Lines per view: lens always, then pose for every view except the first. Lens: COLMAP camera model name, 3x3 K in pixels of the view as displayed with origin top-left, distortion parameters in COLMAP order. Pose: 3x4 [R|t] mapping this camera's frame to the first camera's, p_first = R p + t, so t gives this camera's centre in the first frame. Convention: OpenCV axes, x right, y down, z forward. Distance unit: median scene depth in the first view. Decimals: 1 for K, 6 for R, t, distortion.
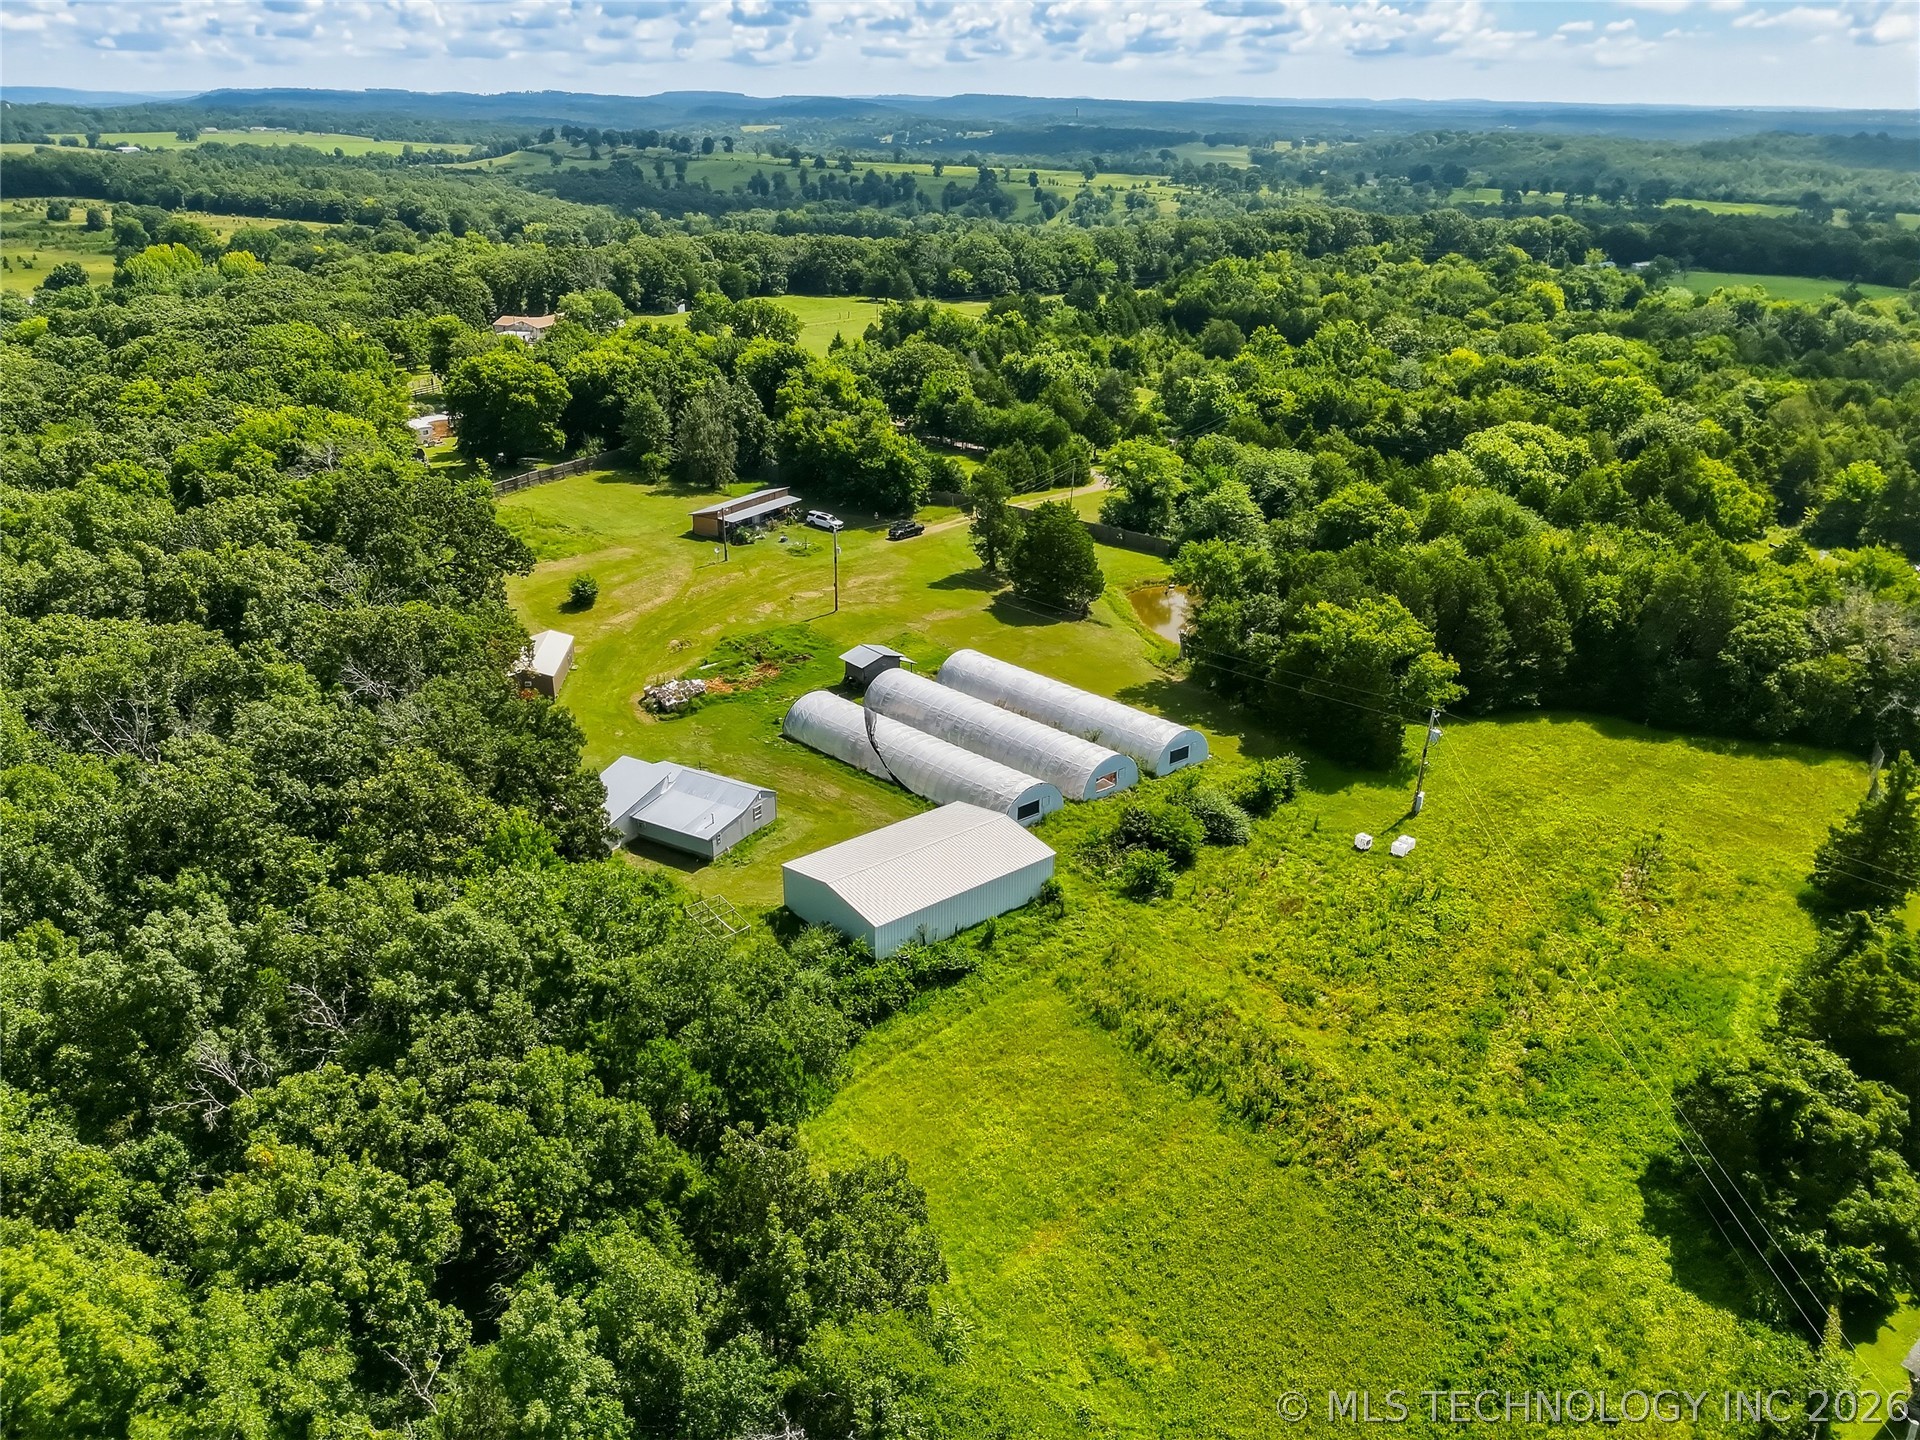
lens RADIAL K [[1410.3, 0, 950.1], [0, 1410.3, 724.8], [0, 0, 1]] dist [0.060129, -0.065864]
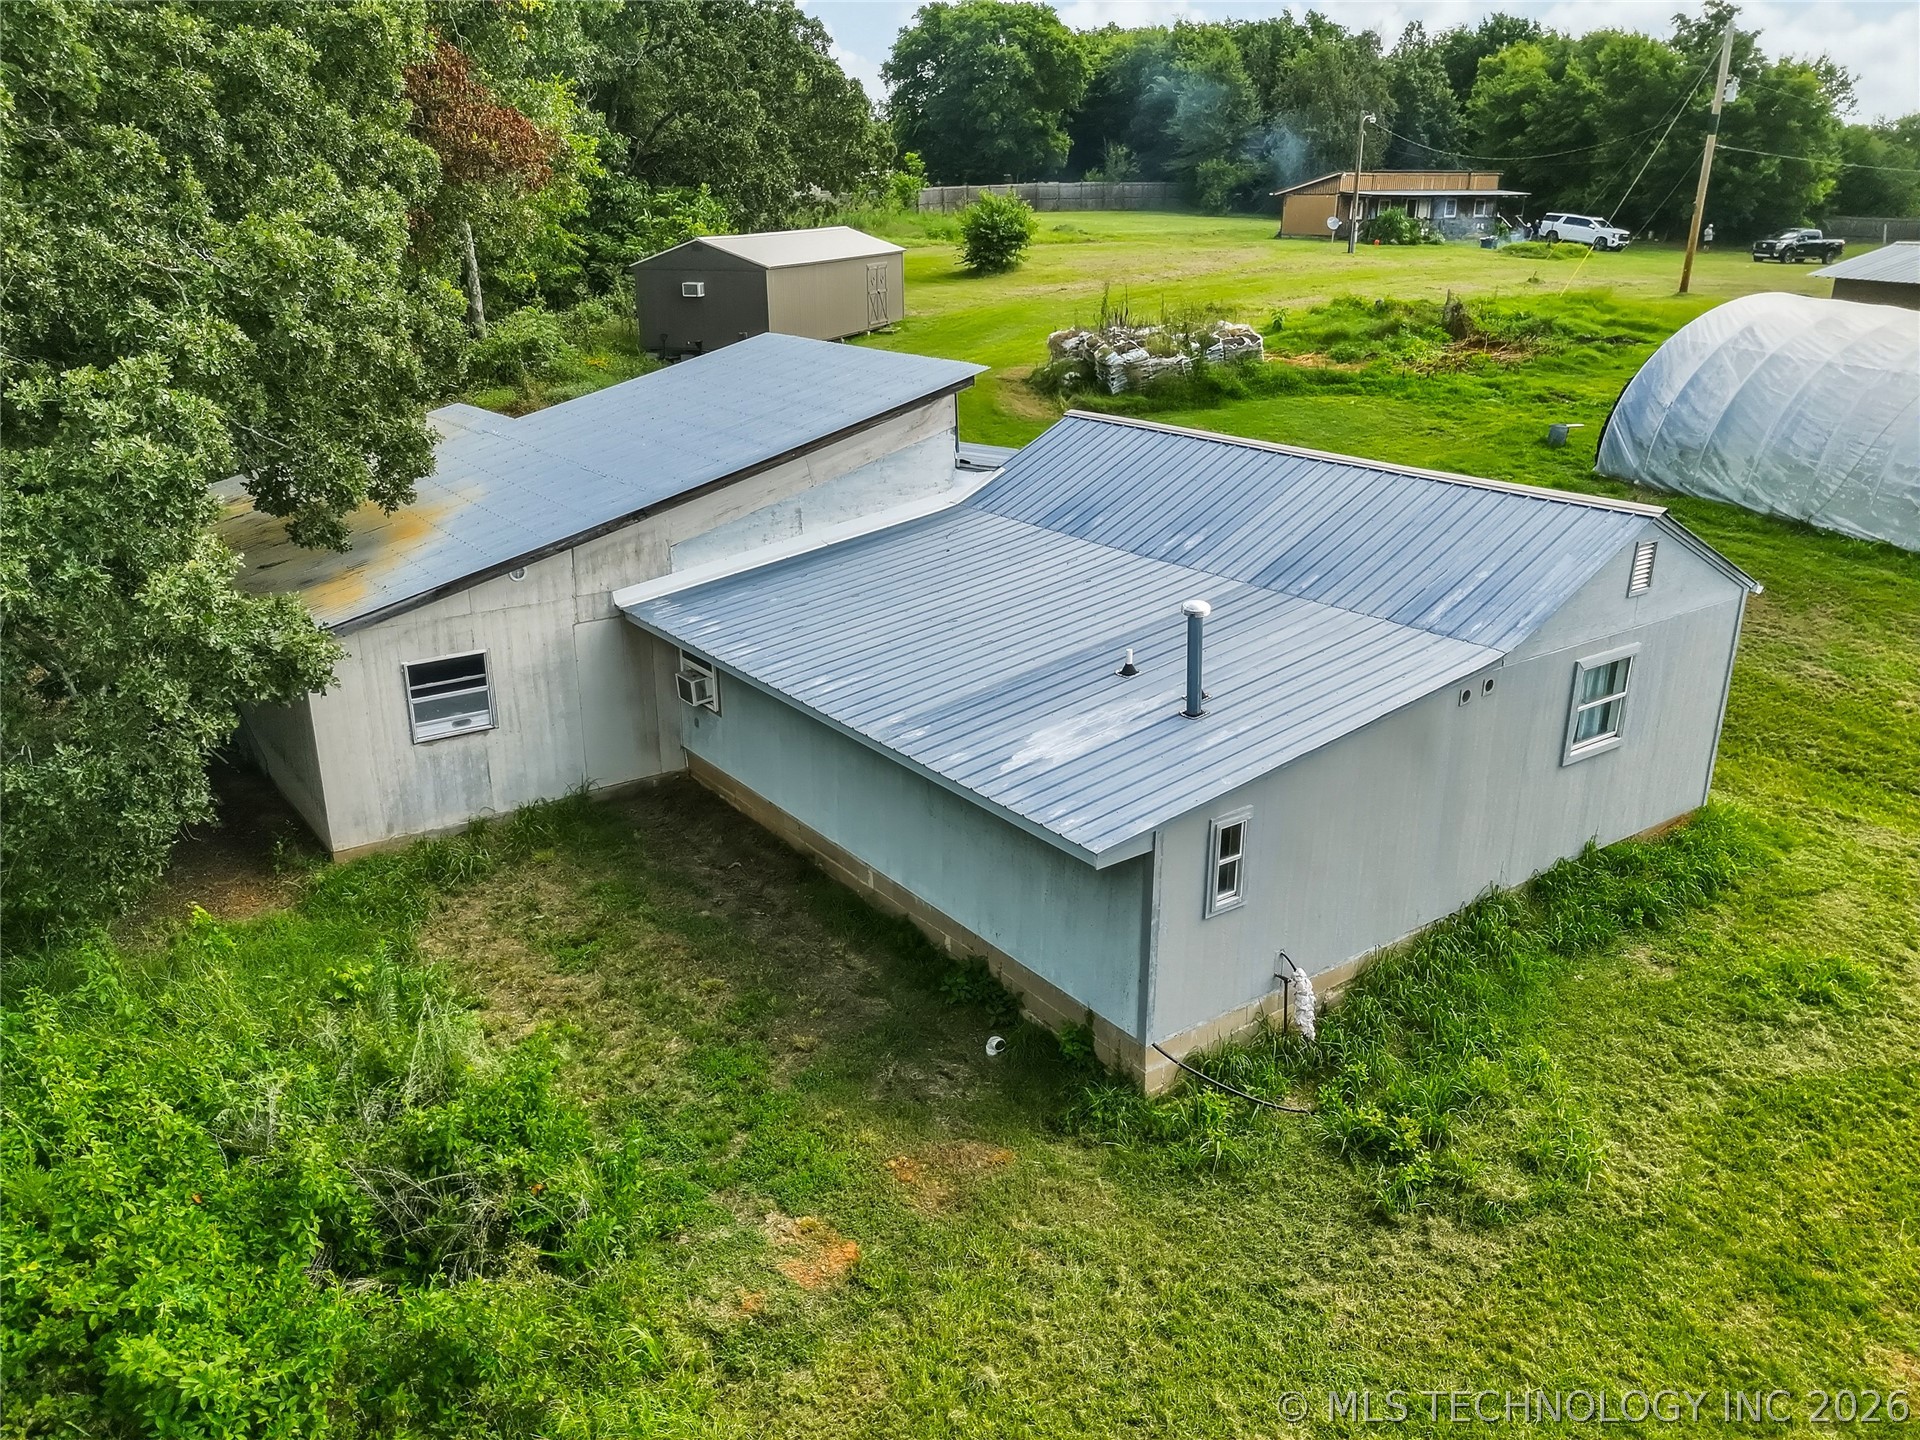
lens RADIAL K [[1410.3, 0, 950.1], [0, 1410.3, 724.8], [0, 0, 1]] dist [0.060129, -0.065864]
pose [[0.919542, 0.129705, -0.370971, -0.092551], [-0.146731, 0.989014, -0.017914, 0.047672], [0.364572, 0.070906, 0.928472, 0.570335]]
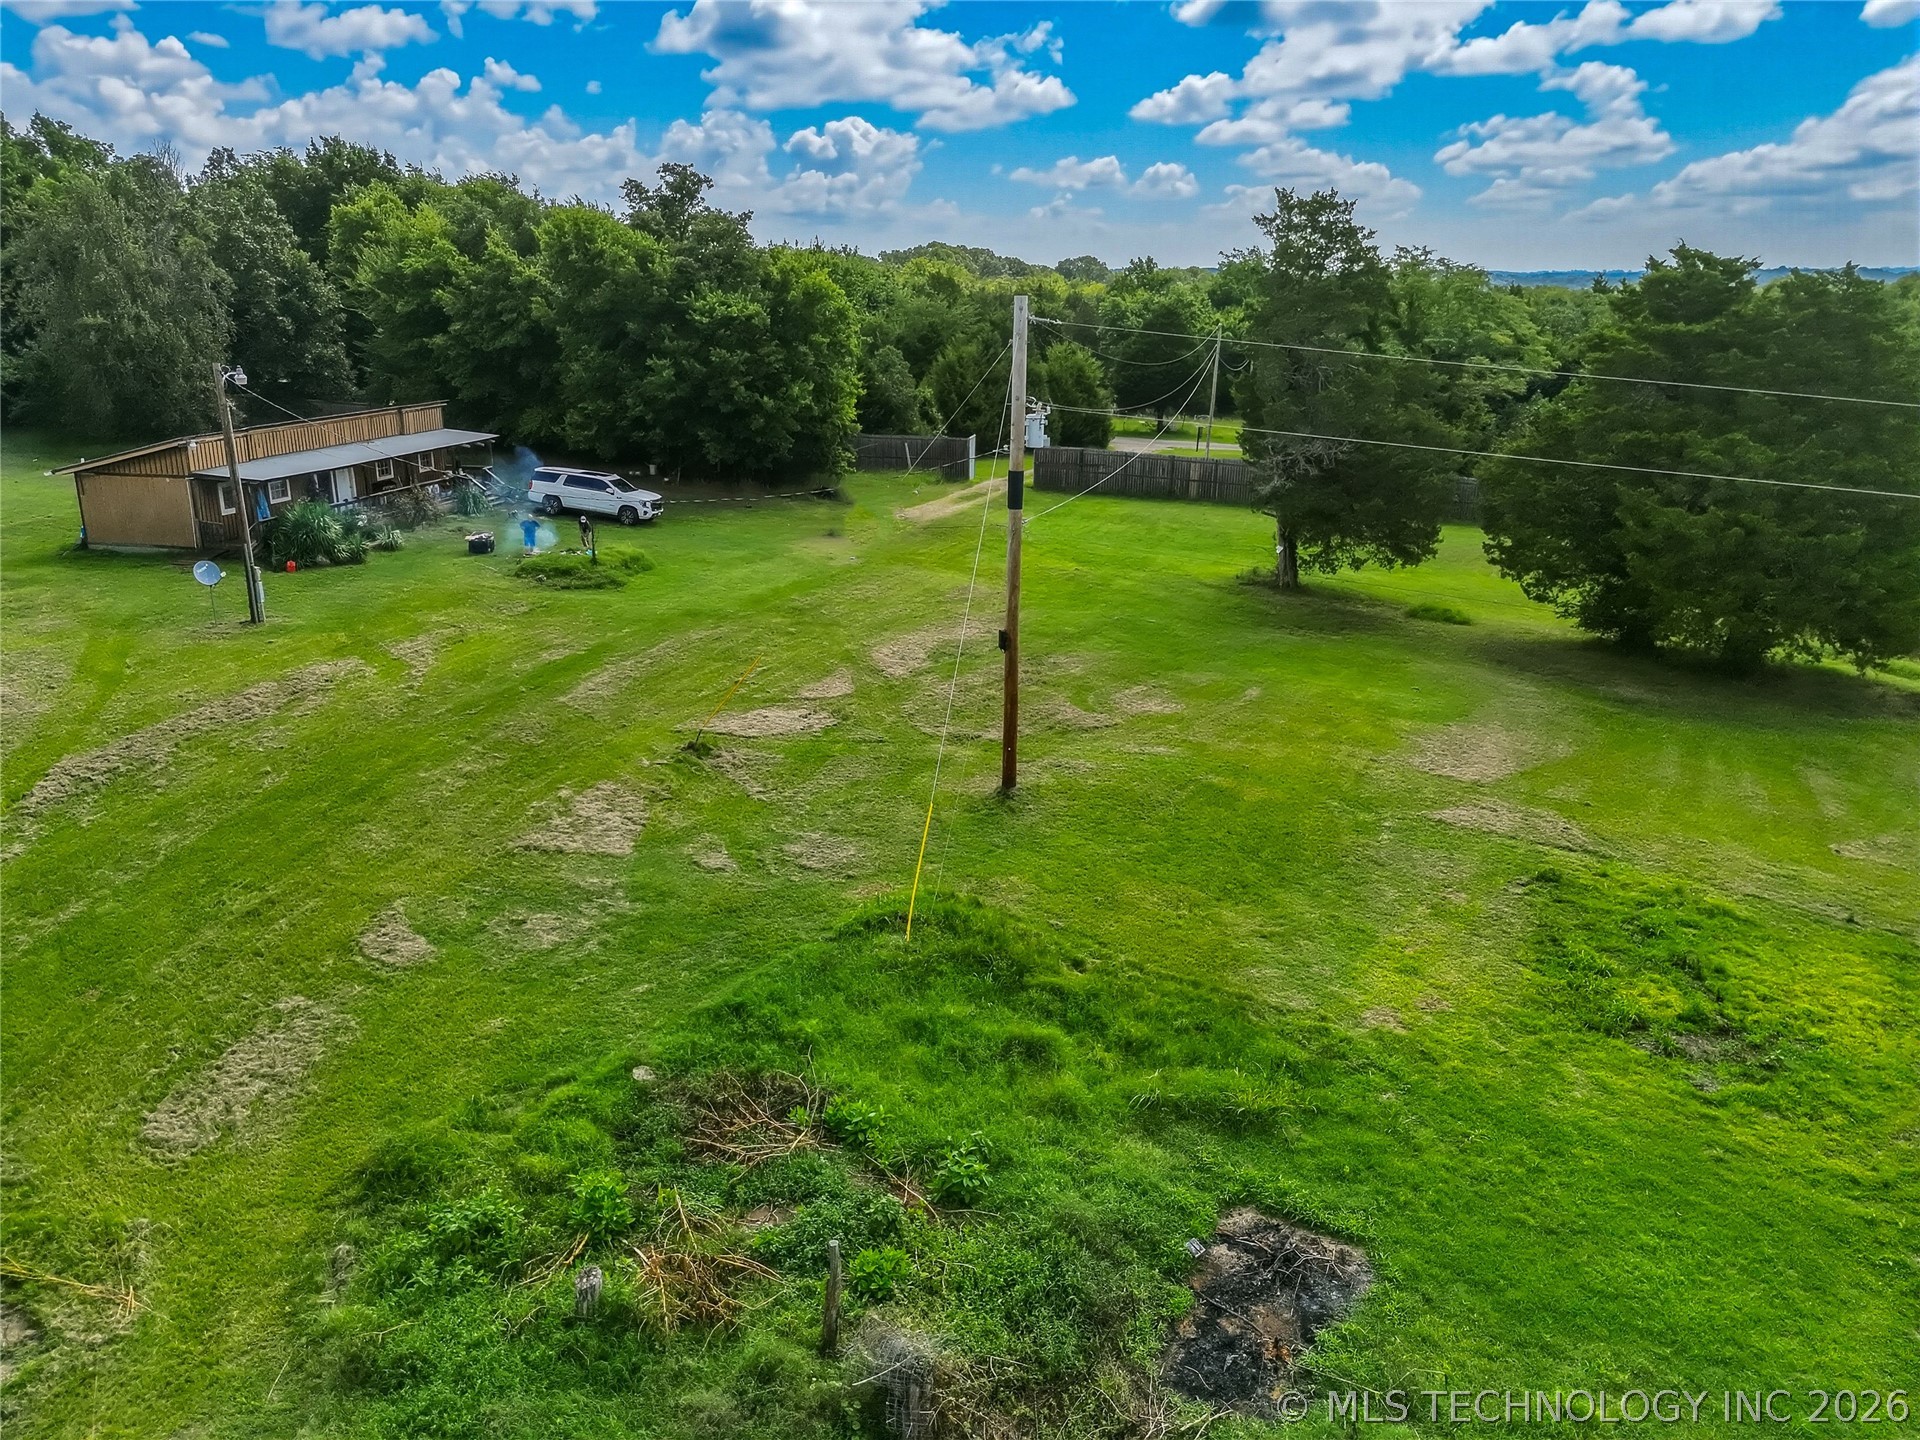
lens RADIAL K [[1410.3, 0, 950.1], [0, 1410.3, 724.8], [0, 0, 1]] dist [0.060129, -0.065864]
pose [[0.938843, -0.107210, 0.327230, -0.131745], [0.138449, 0.987628, -0.073643, -0.069965], [-0.315286, 0.114444, 0.942071, 0.759452]]
